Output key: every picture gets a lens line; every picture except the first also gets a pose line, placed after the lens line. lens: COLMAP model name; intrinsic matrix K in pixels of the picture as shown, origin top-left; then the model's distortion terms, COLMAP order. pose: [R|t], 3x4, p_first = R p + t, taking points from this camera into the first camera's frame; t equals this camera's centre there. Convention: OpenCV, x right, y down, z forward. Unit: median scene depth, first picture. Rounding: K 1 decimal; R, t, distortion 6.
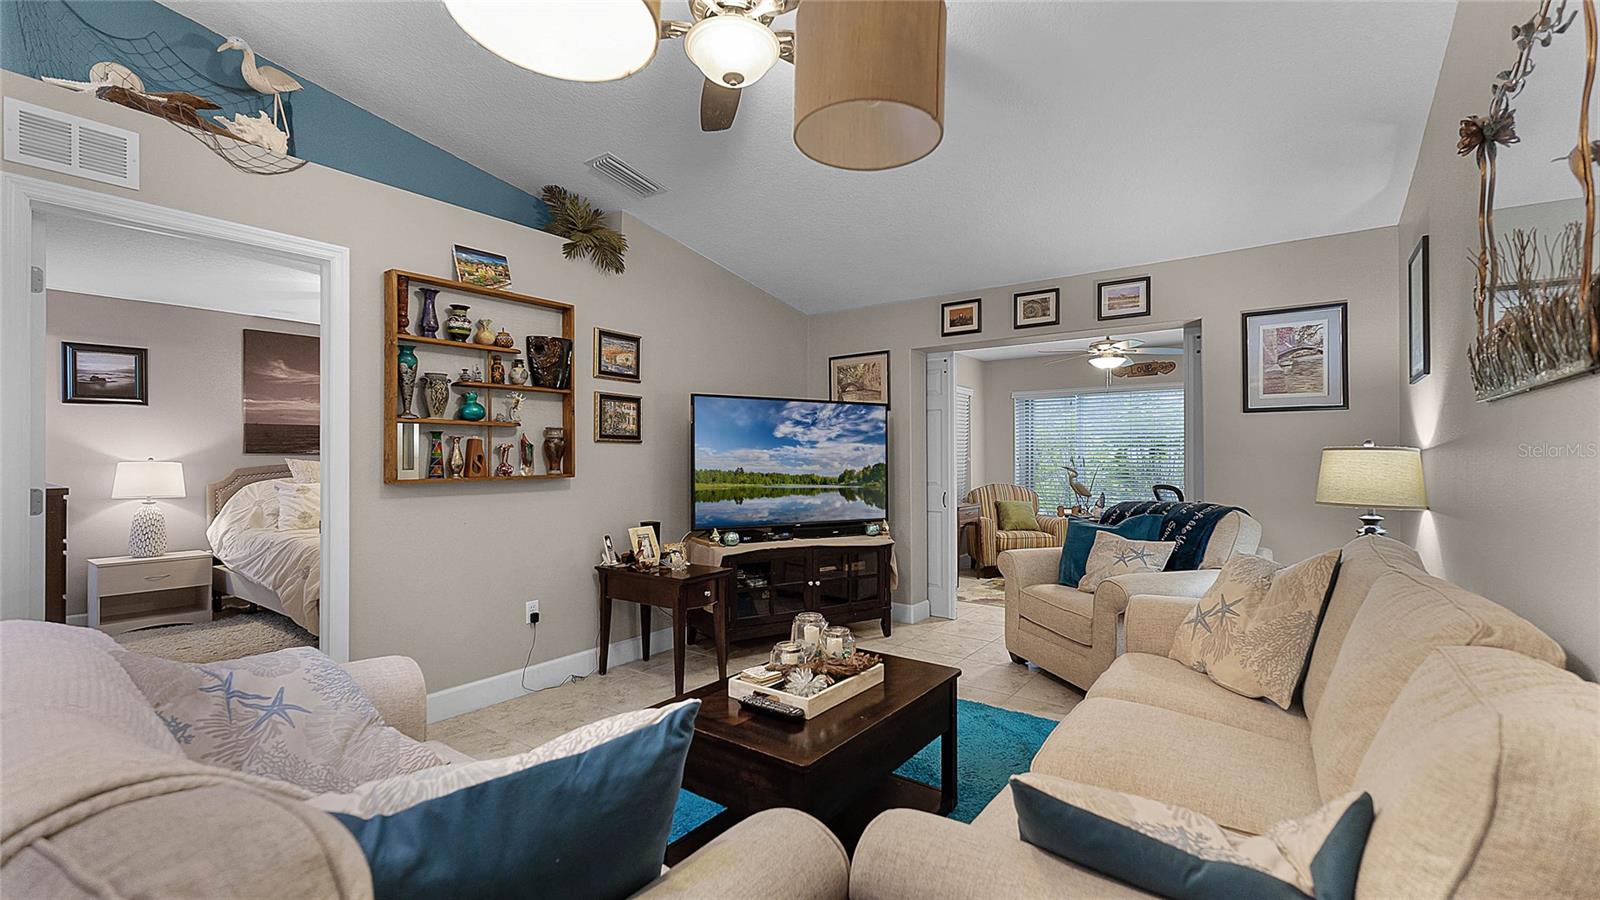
lens RADIAL K [[670.3, 0, 806.2], [0, 670.3, 447.8], [0, 0, 1]] dist [0.004311, 0.000084]
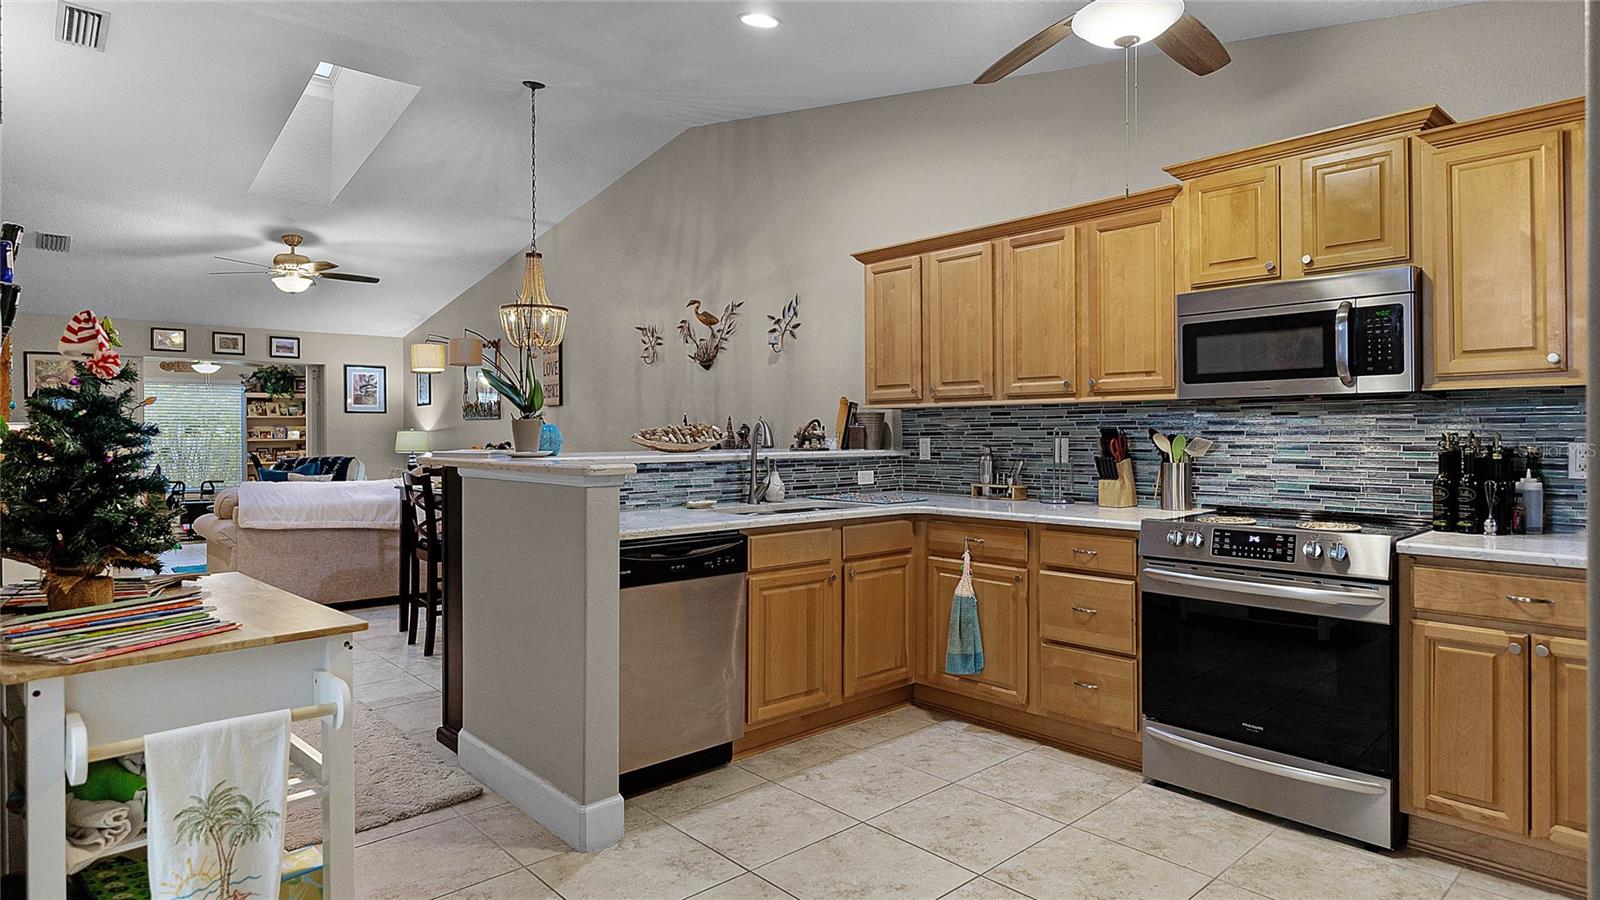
lens RADIAL K [[883.5, 0, 811.4], [0, 883.5, 429.5], [0, 0, 1]] dist [-0.007082, -0.002691]
pose [[0.192568, 0.002311, 0.981281, -1.739094], [-0.007922, 0.999968, -0.000800, -0.009866], [-0.981252, -0.007619, 0.192580, -0.937365]]
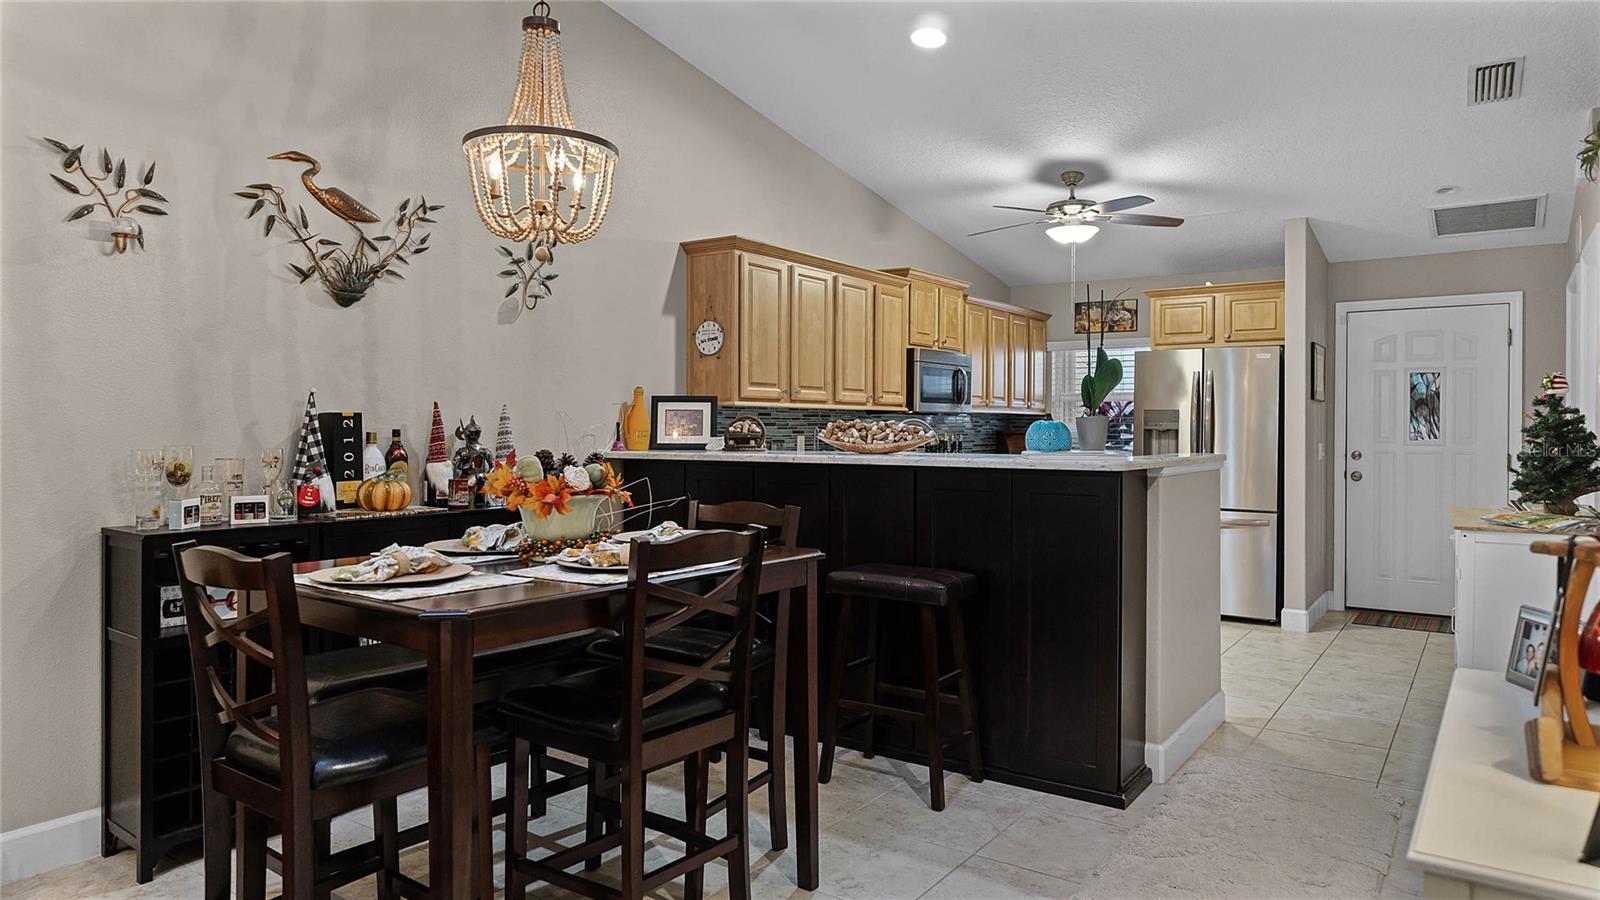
lens RADIAL K [[985.0, 0, 803.9], [0, 985.0, 436.3], [0, 0, 1]] dist [-0.009225, -0.002572]
pose [[-0.999863, -0.001331, -0.016515, -0.598123], [-0.001245, 0.999986, -0.005238, 0.005983], [0.016522, -0.005217, -0.999850, 0.483442]]
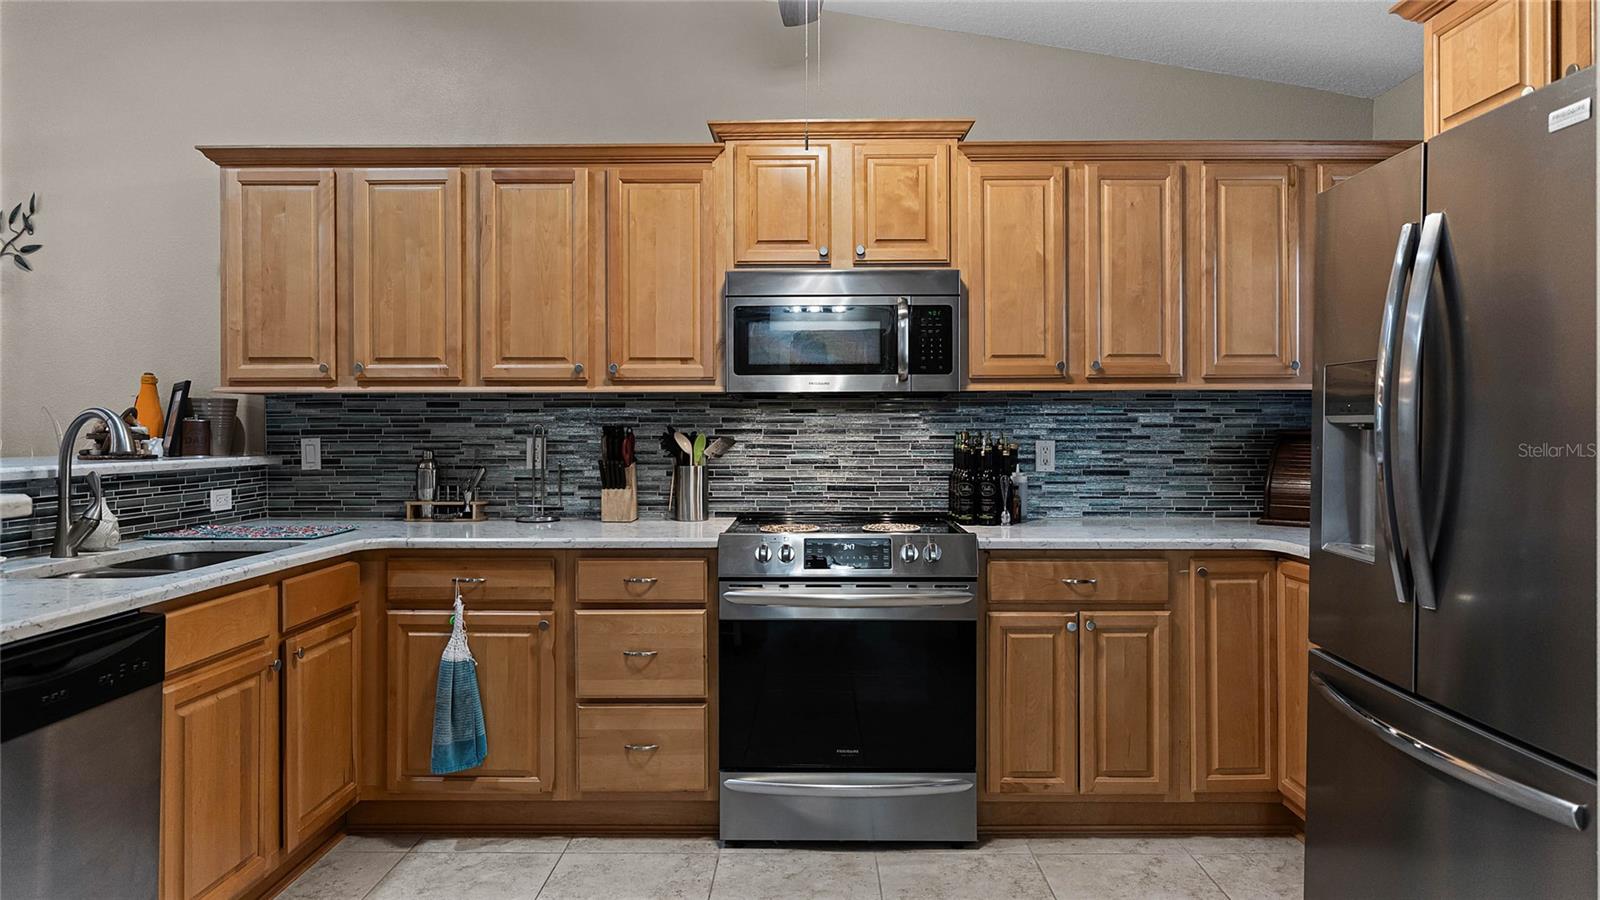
lens RADIAL K [[1003.4, 0, 805.4], [0, 1003.4, 427.6], [0, 0, 1]] dist [-0.004472, 0.000102]
pose [[-0.586425, 0.002037, 0.810001, -1.546797], [-0.009343, 0.999913, -0.009279, -0.005776], [-0.809950, -0.013010, -0.586355, -0.675919]]
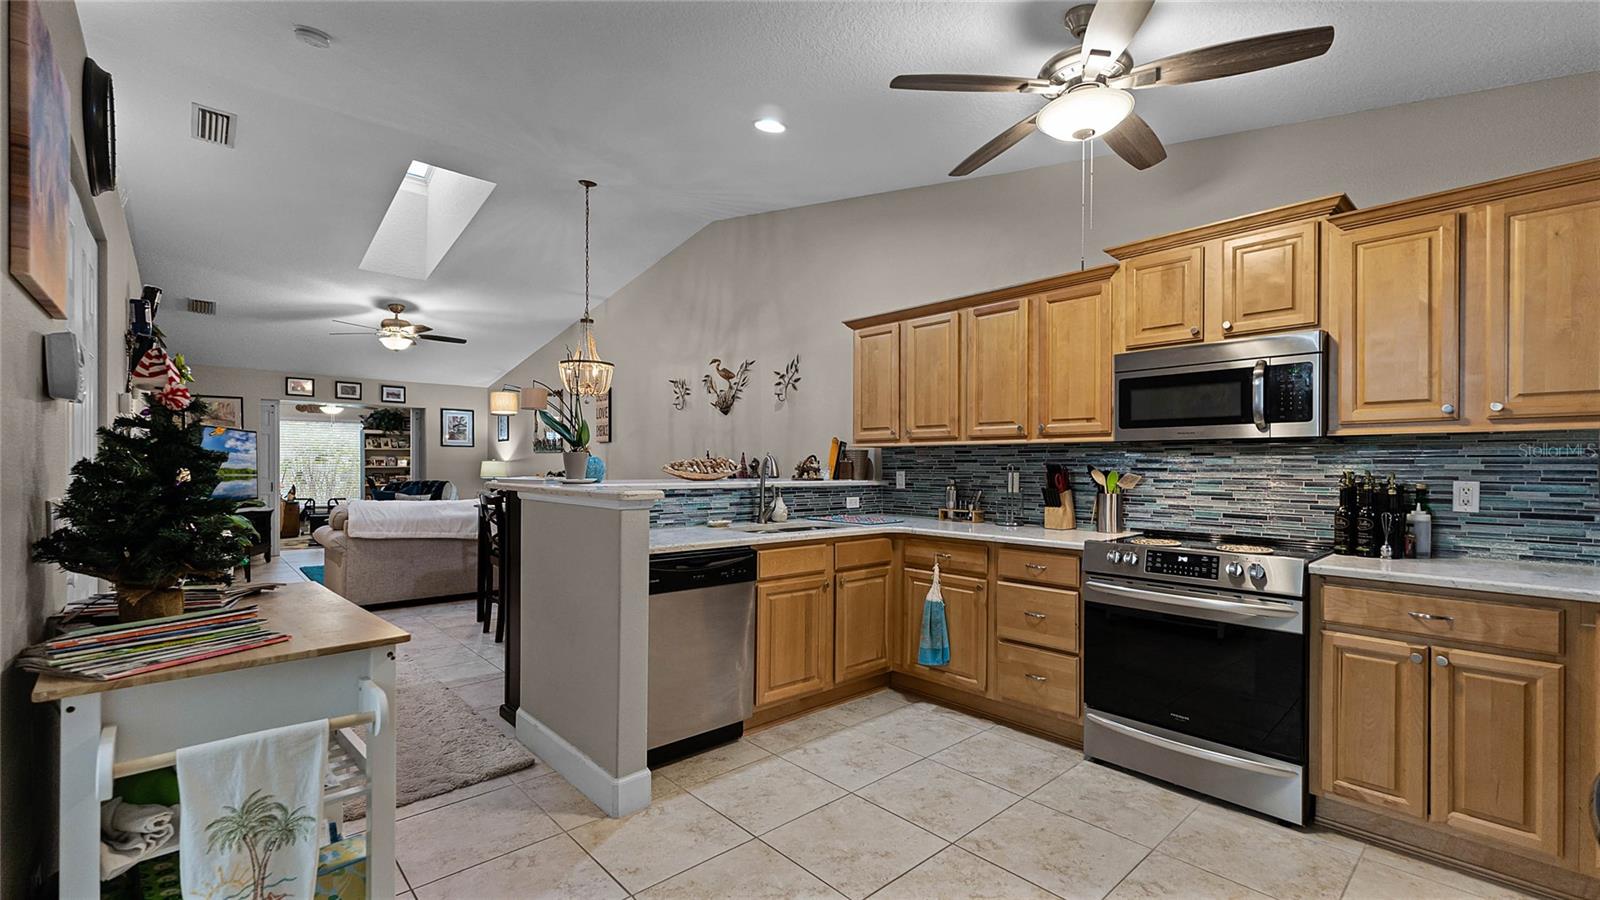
lens RADIAL K [[675.0, 0, 805.6], [0, 675.0, 466.3], [0, 0, 1]] dist [0.001310, 0.000705]
pose [[0.192563, 0.000032, 0.981285, -1.675320], [-0.018360, 0.999825, 0.003570, -0.009584], [-0.981113, -0.018704, 0.192530, -0.918722]]
